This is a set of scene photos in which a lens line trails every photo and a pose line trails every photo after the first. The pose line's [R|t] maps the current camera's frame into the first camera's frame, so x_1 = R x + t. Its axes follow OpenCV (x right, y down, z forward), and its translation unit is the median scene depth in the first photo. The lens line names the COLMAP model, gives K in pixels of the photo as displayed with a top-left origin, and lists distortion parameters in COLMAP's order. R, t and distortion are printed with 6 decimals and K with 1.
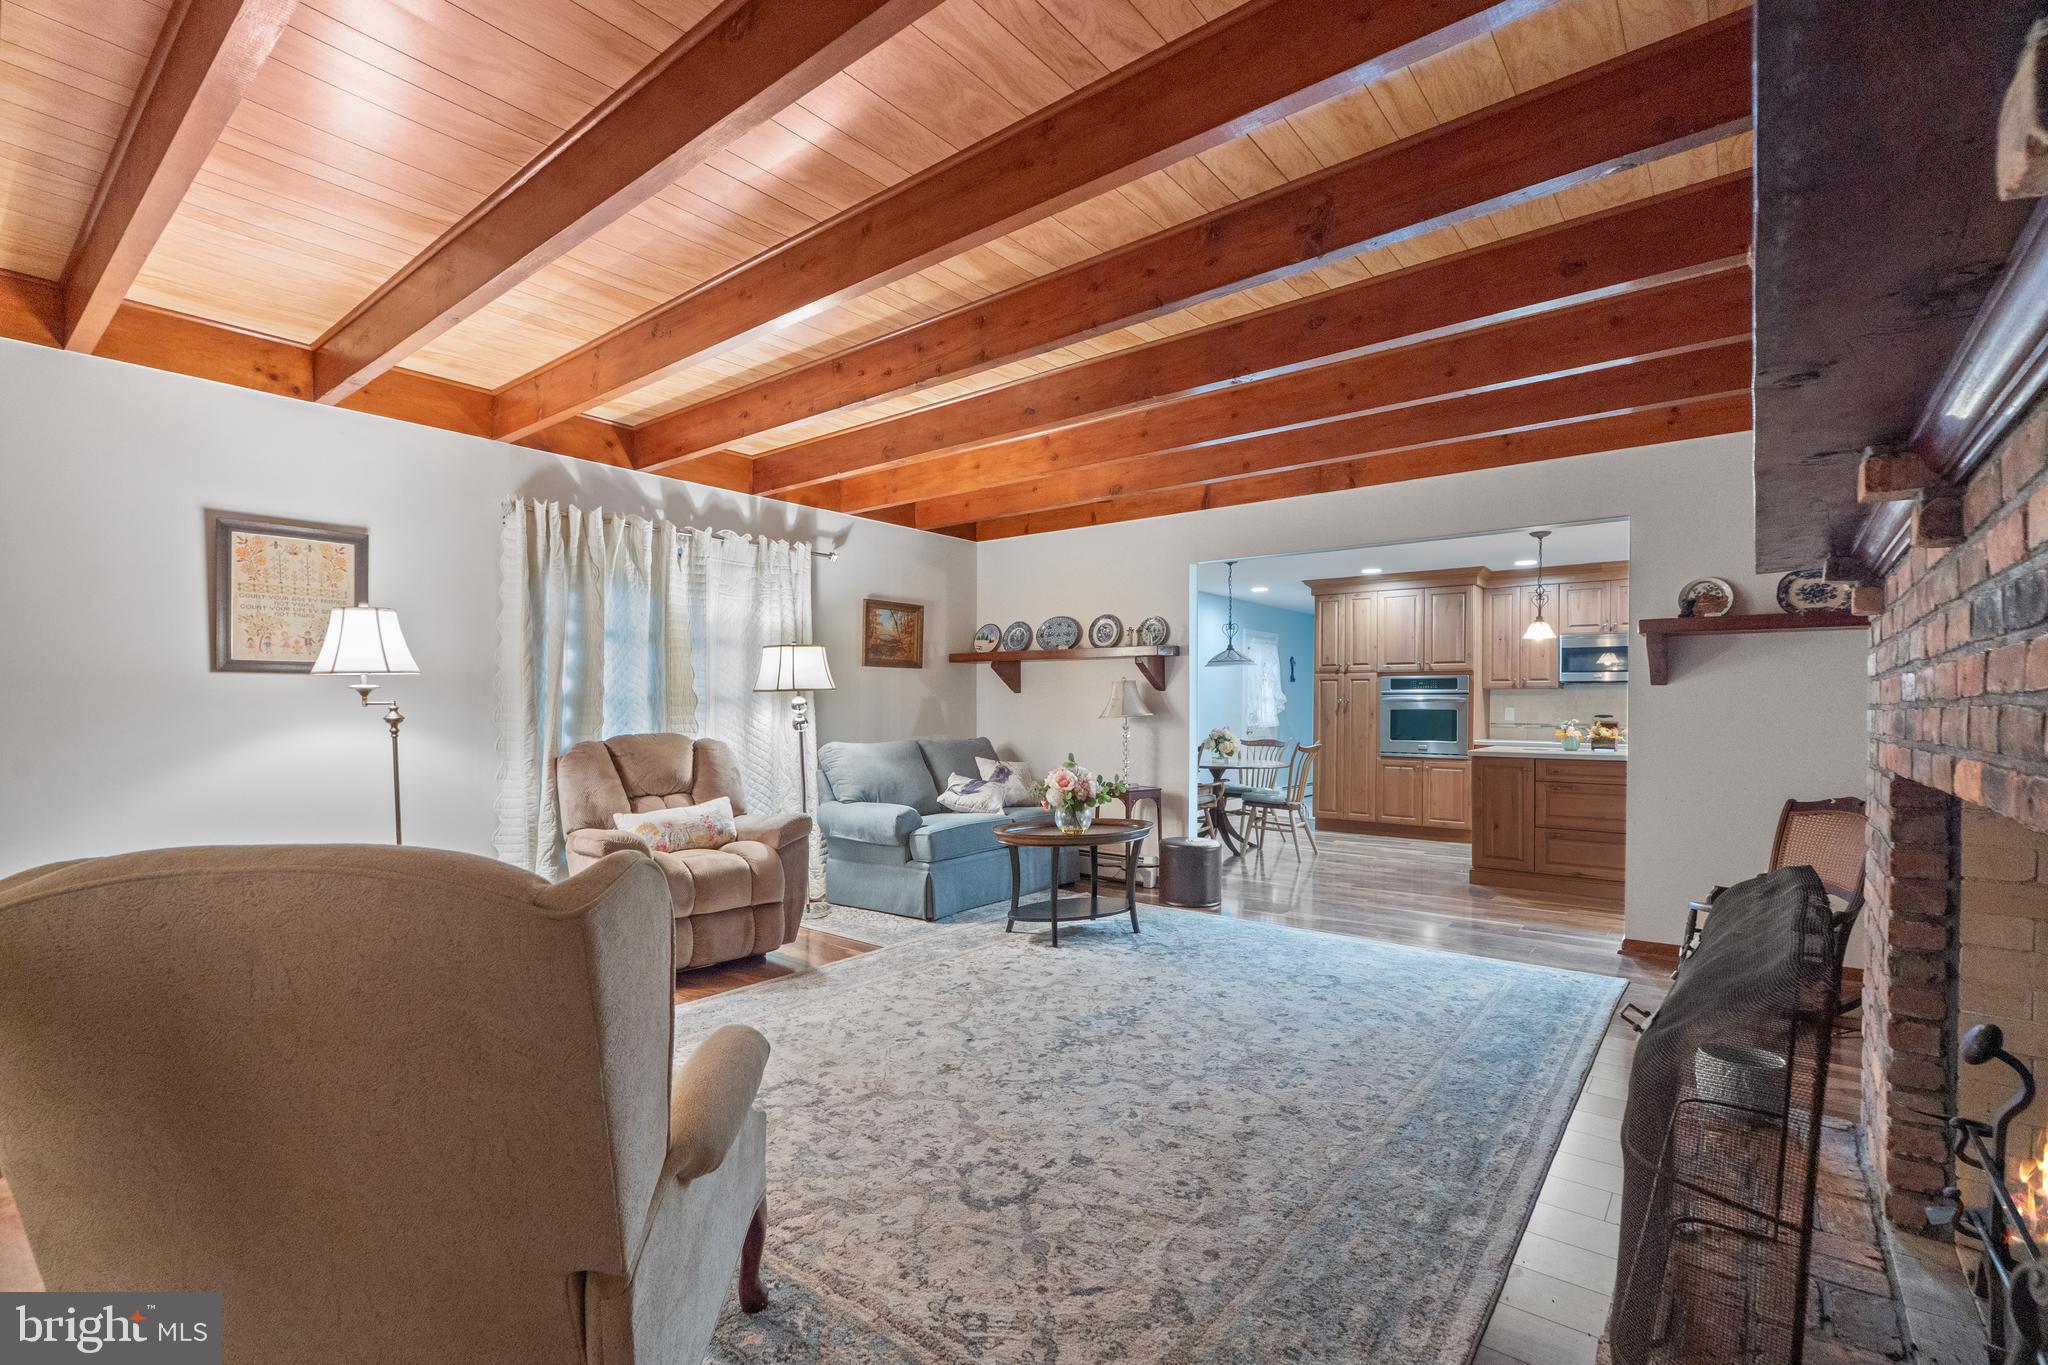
lens RADIAL K [[914.3, 0, 1026.2], [0, 914.3, 716.6], [0, 0, 1]] dist [-0.012236, 0.001890]
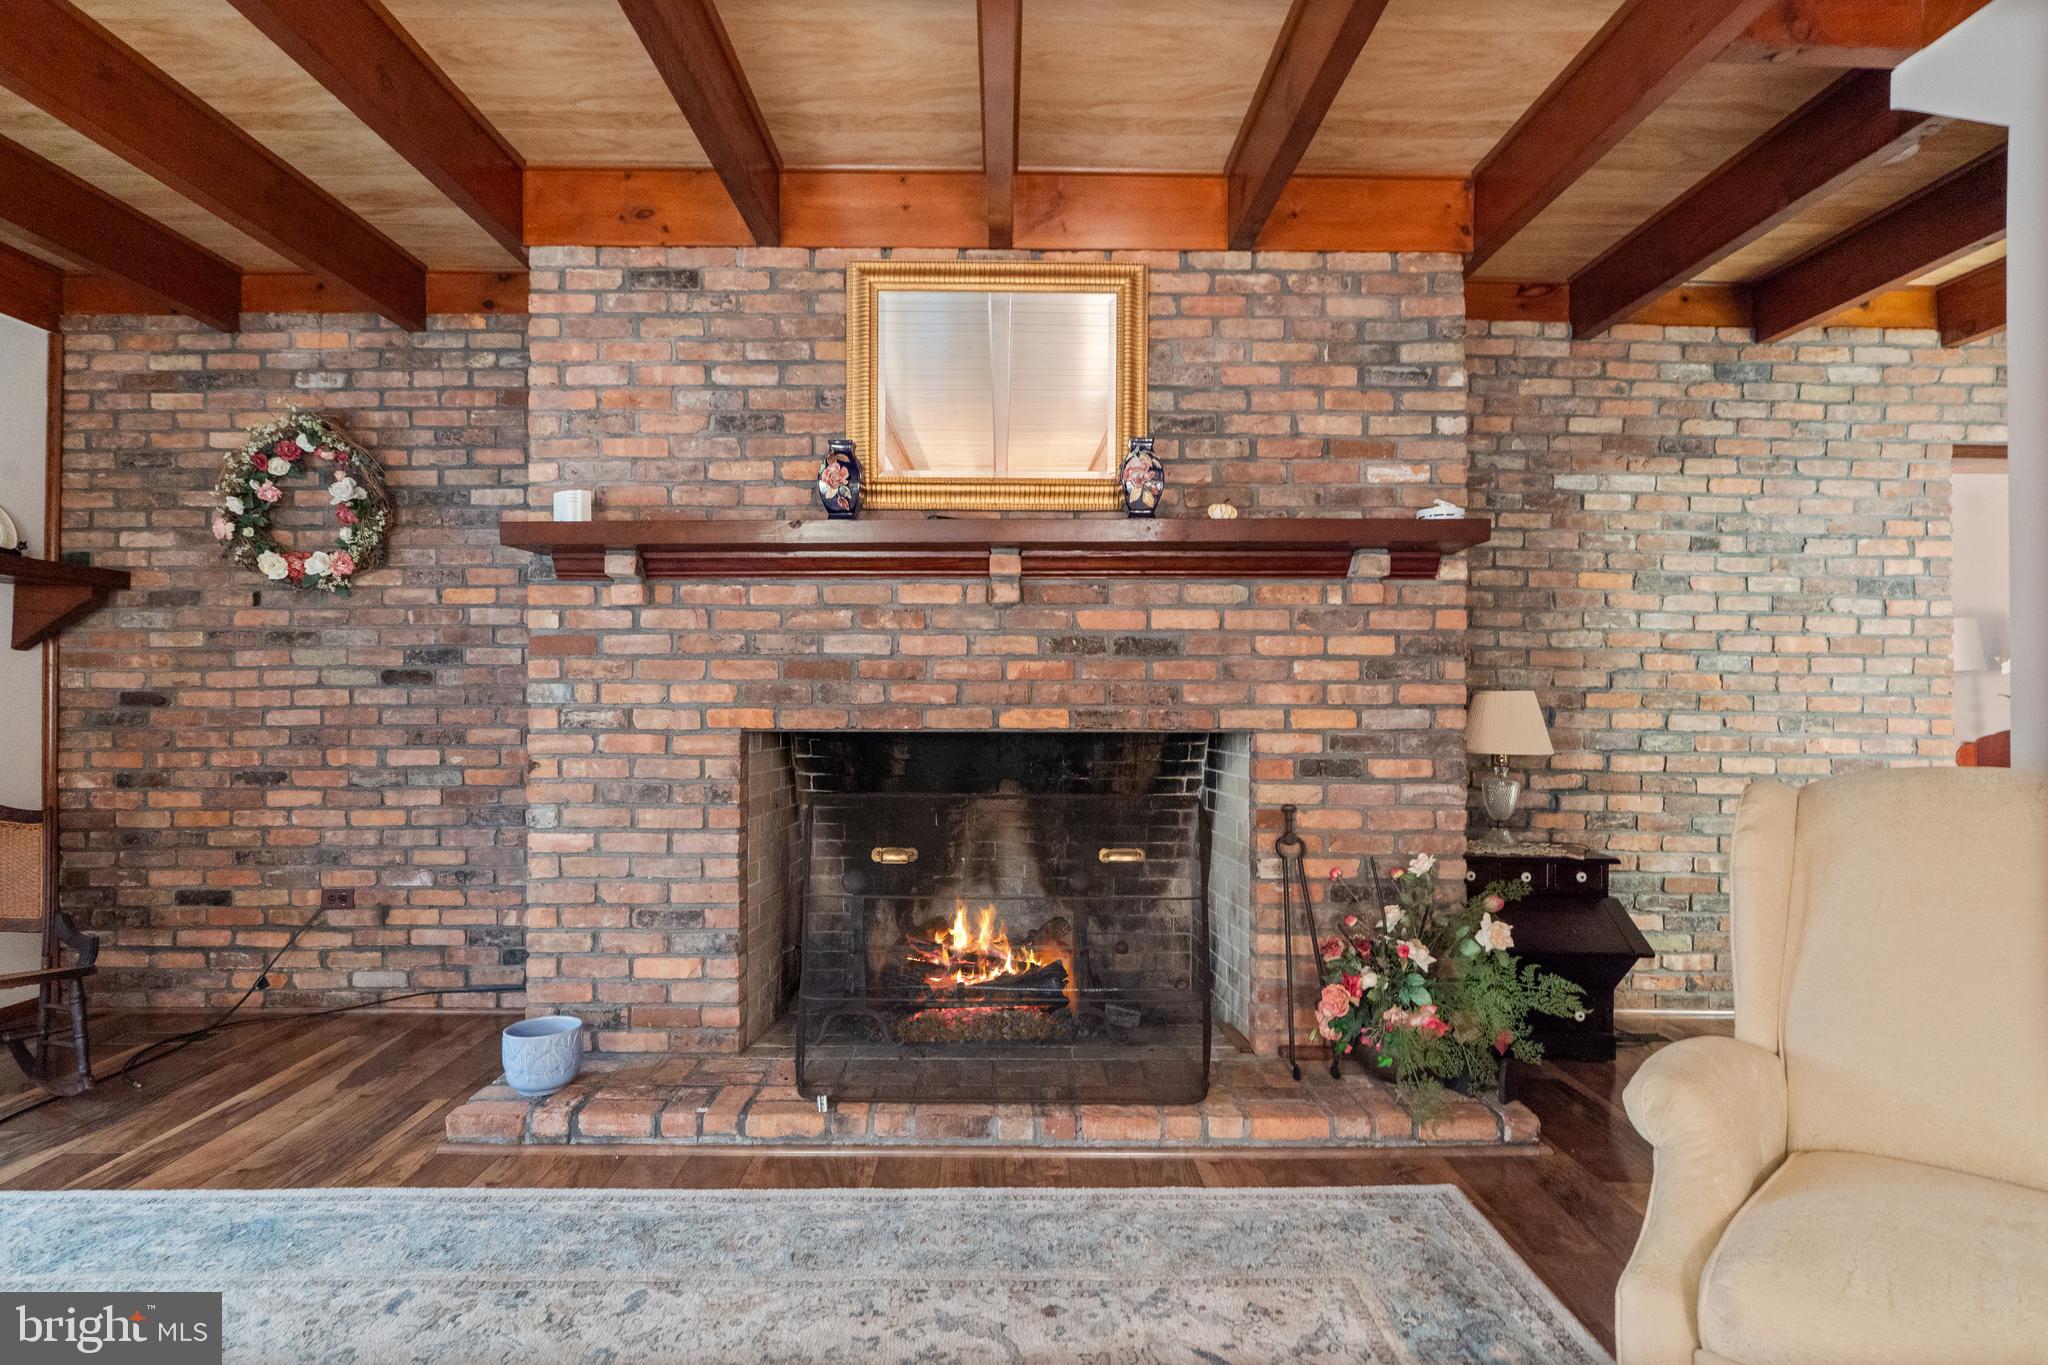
lens RADIAL K [[1041.6, 0, 1023.5], [0, 1041.6, 689.1], [0, 0, 1]] dist [-0.007485, 0.000862]
pose [[-0.633041, 0.003940, 0.774108, -0.148398], [0.006599, 0.999978, 0.000306, 0.001891], [-0.774090, 0.005302, -0.633053, 0.452685]]
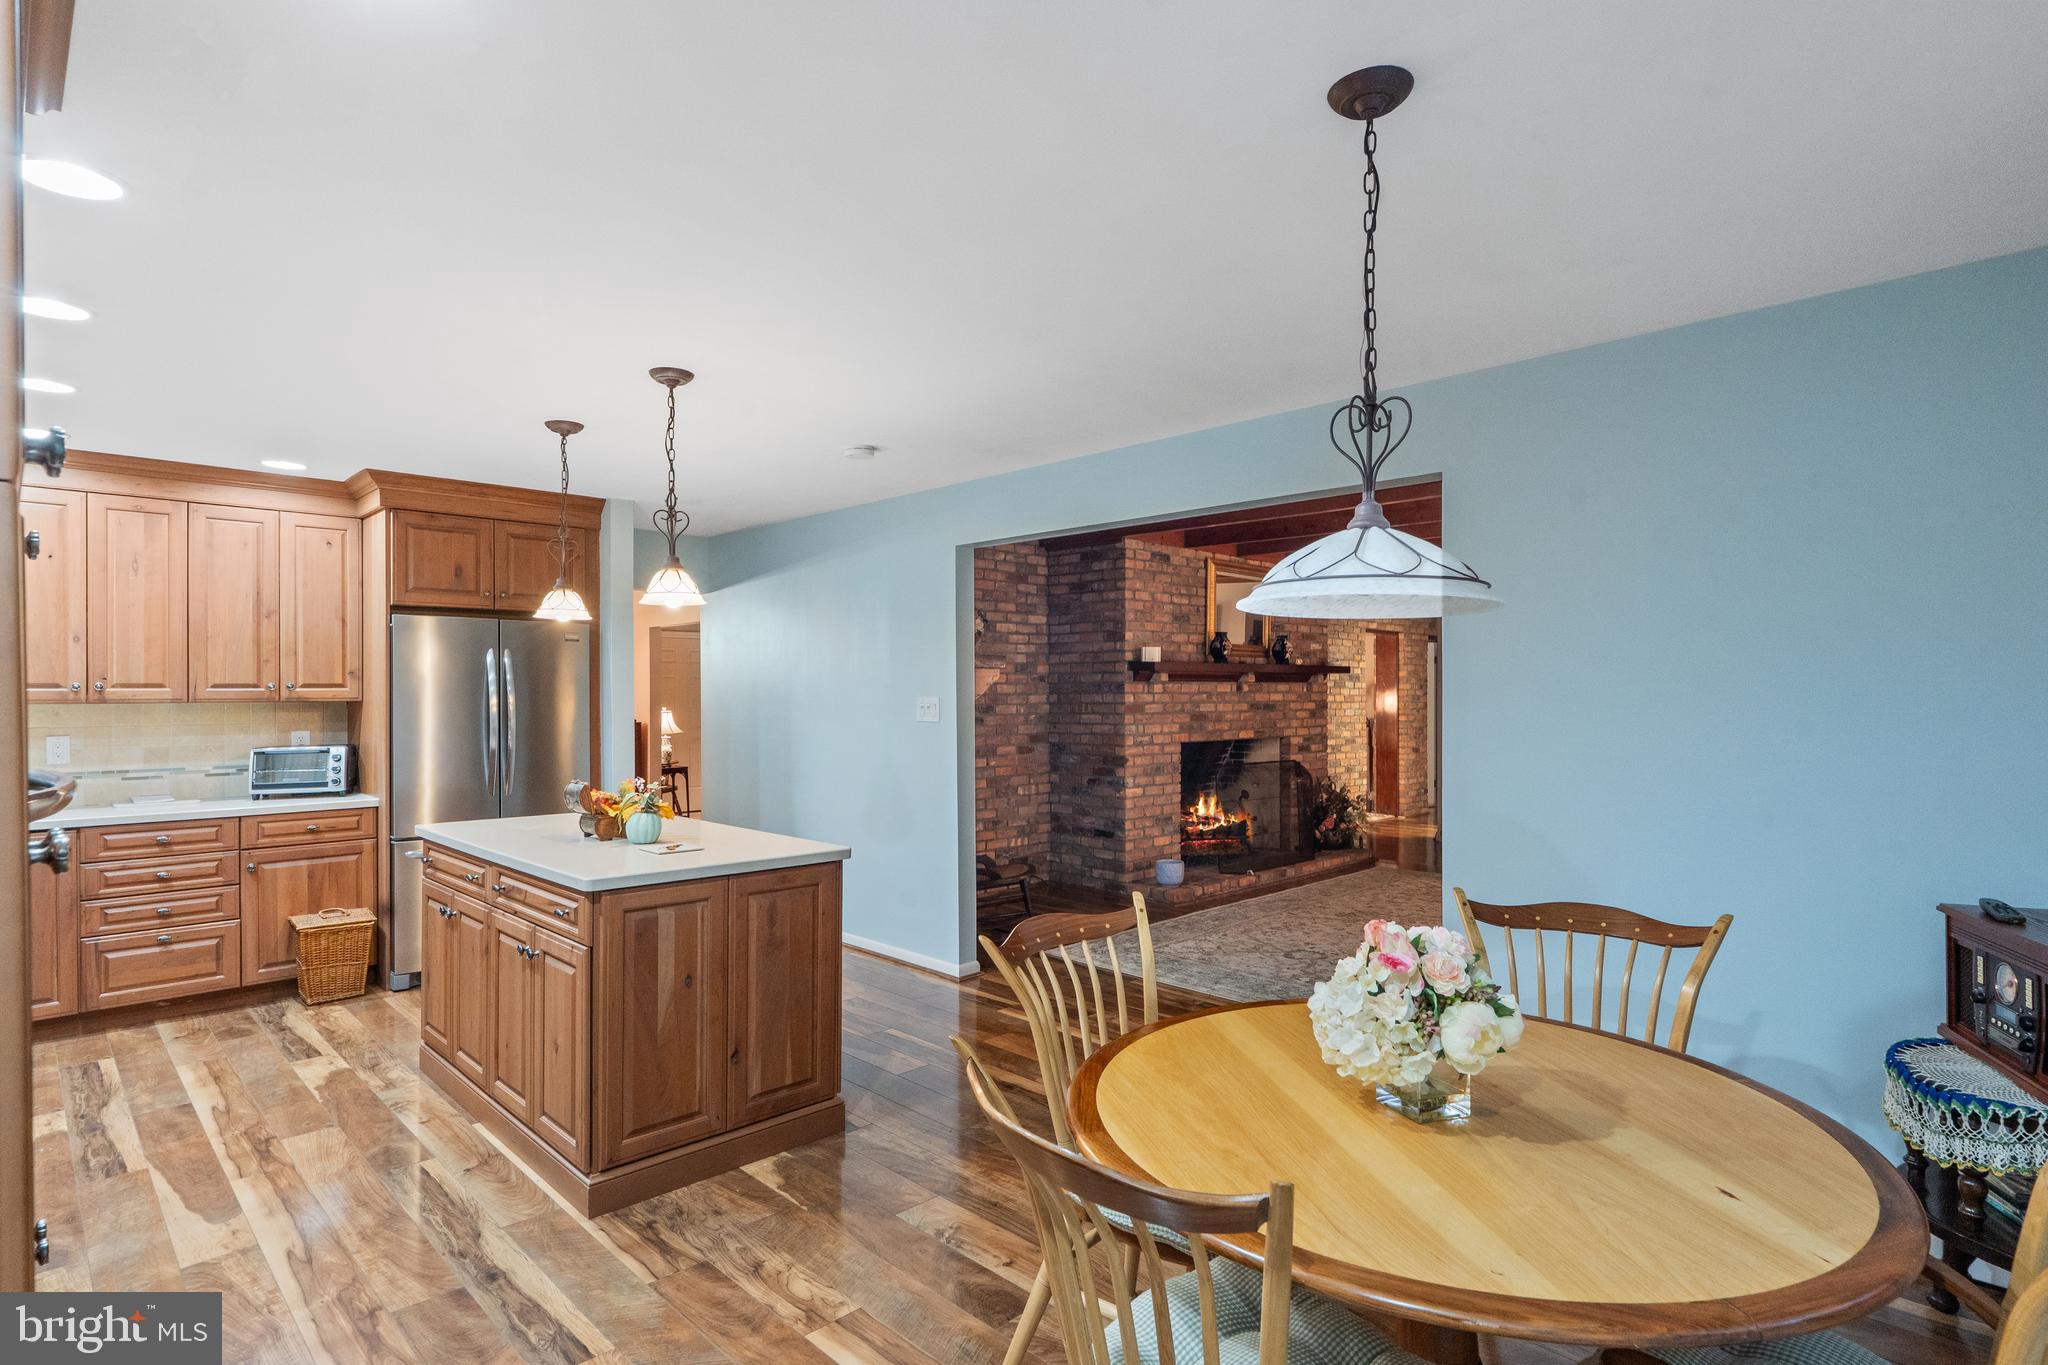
lens RADIAL K [[1041.6, 0, 1030.4], [0, 1041.6, 695.4], [0, 0, 1]] dist [-0.007485, 0.000862]
pose [[-0.993859, -0.001201, 0.110651, 0.294696], [0.000287, 0.999910, 0.013432, -0.044611], [-0.110657, 0.013381, -0.993769, 1.354445]]
